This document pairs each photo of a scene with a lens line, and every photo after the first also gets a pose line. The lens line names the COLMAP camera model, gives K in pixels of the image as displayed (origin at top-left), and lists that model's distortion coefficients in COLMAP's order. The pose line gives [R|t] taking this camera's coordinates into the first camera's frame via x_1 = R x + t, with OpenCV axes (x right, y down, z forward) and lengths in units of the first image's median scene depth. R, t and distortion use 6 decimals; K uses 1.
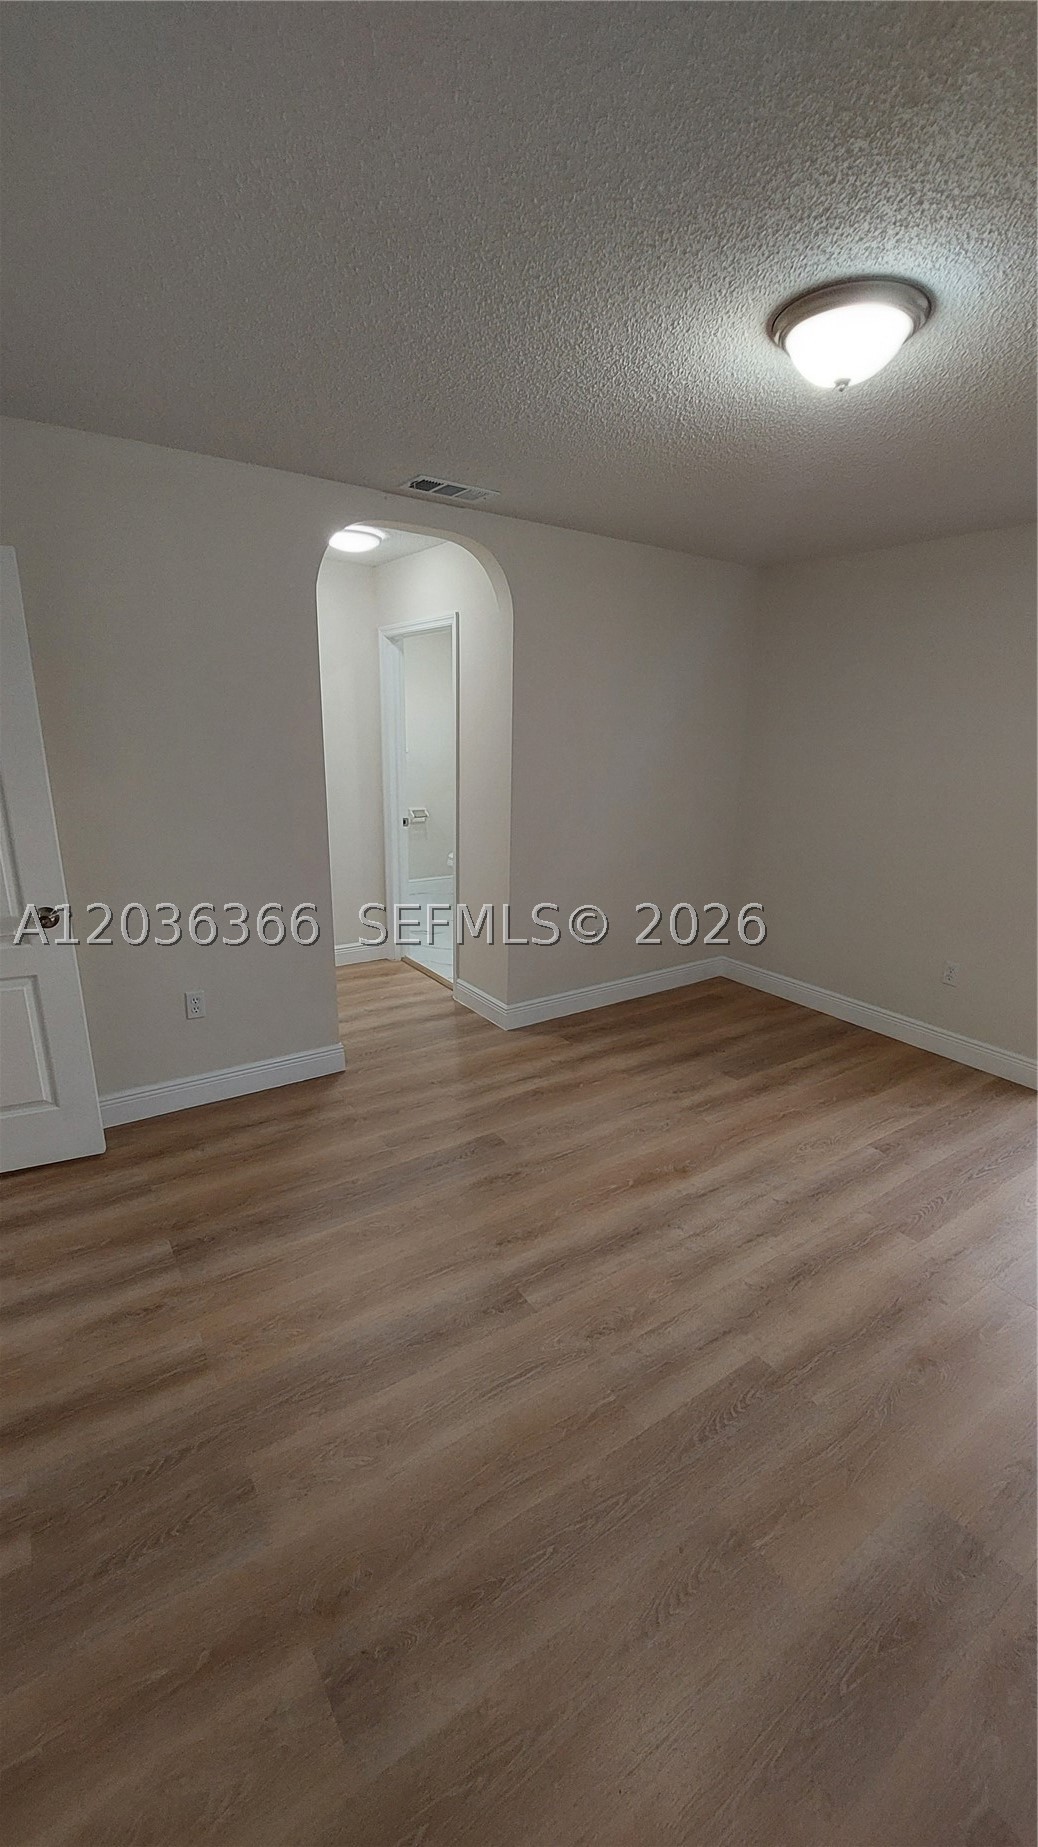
lens RADIAL K [[739.0, 0, 518.6], [0, 739.0, 922.9], [0, 0, 1]] dist [-0.014374, -0.000656]
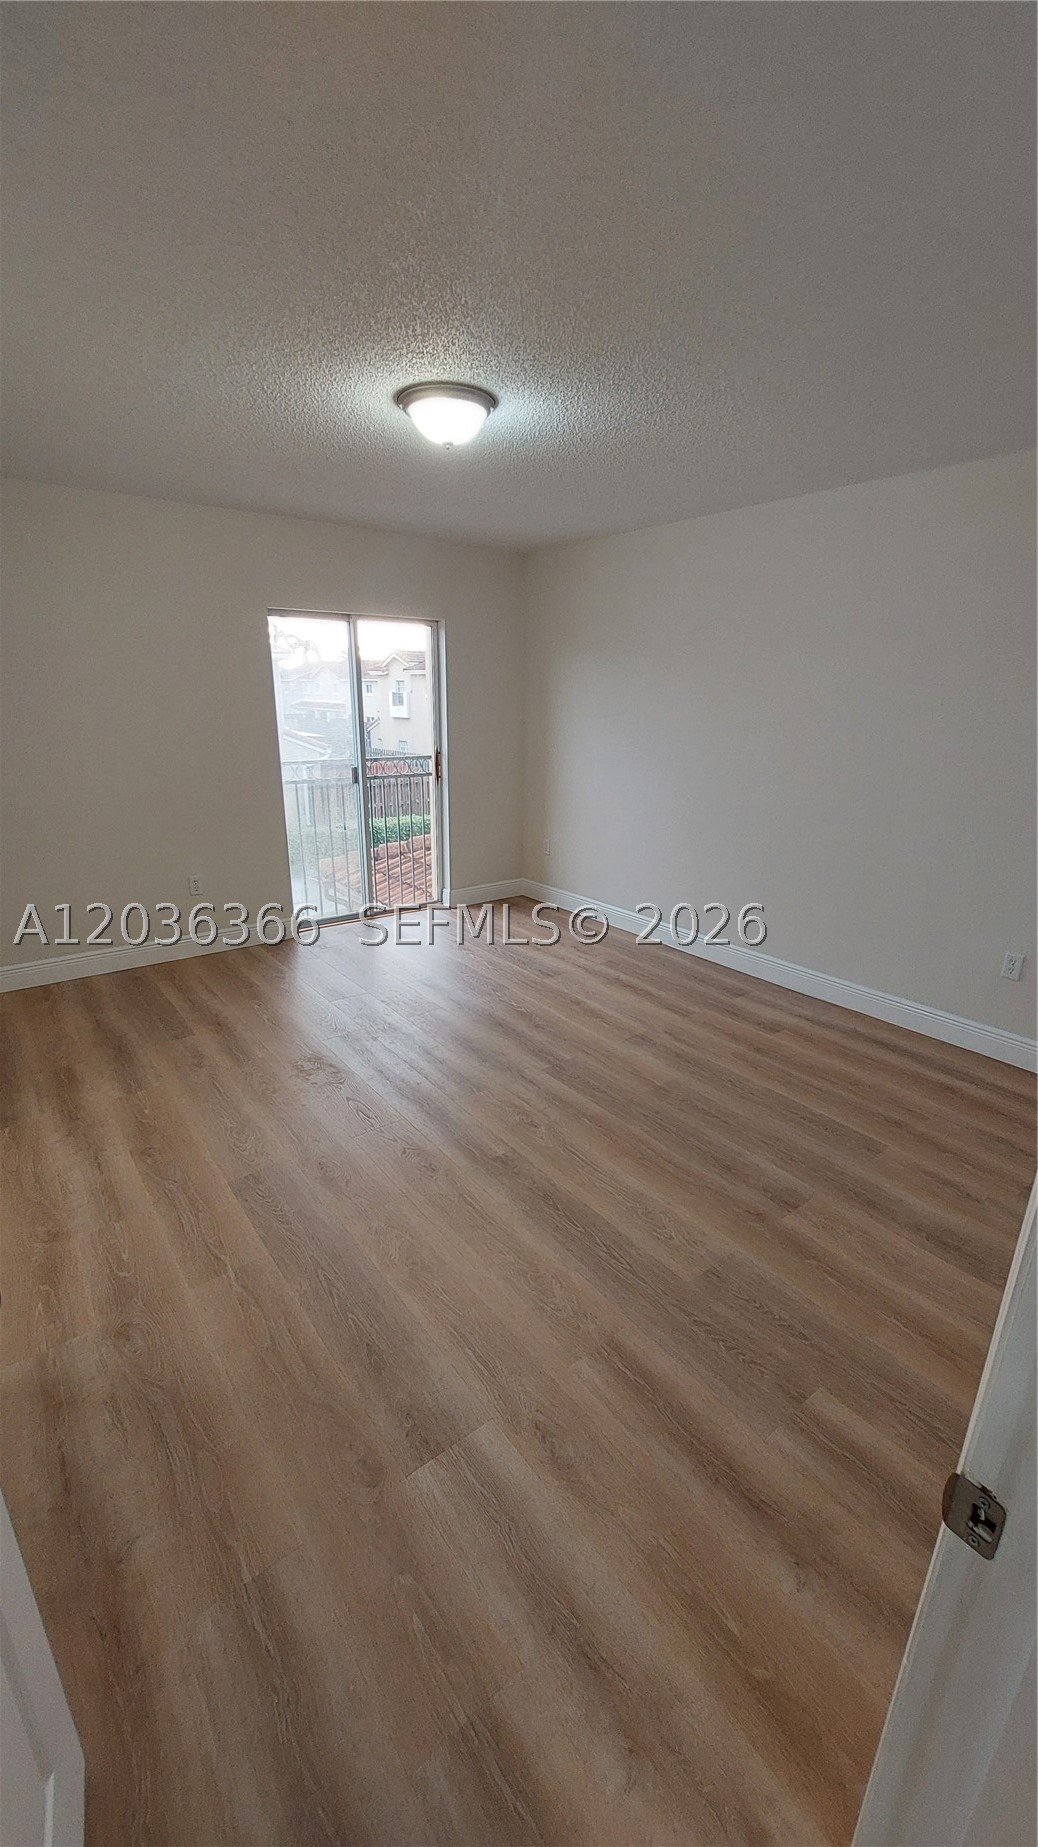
lens RADIAL K [[739.0, 0, 521.4], [0, 739.0, 922.5], [0, 0, 1]] dist [-0.014374, -0.000656]
pose [[-0.045247, -0.319653, 0.946454, -0.964911], [0.247876, 0.914202, 0.320611, -0.212747], [-0.967735, 0.249110, 0.037869, 0.769313]]
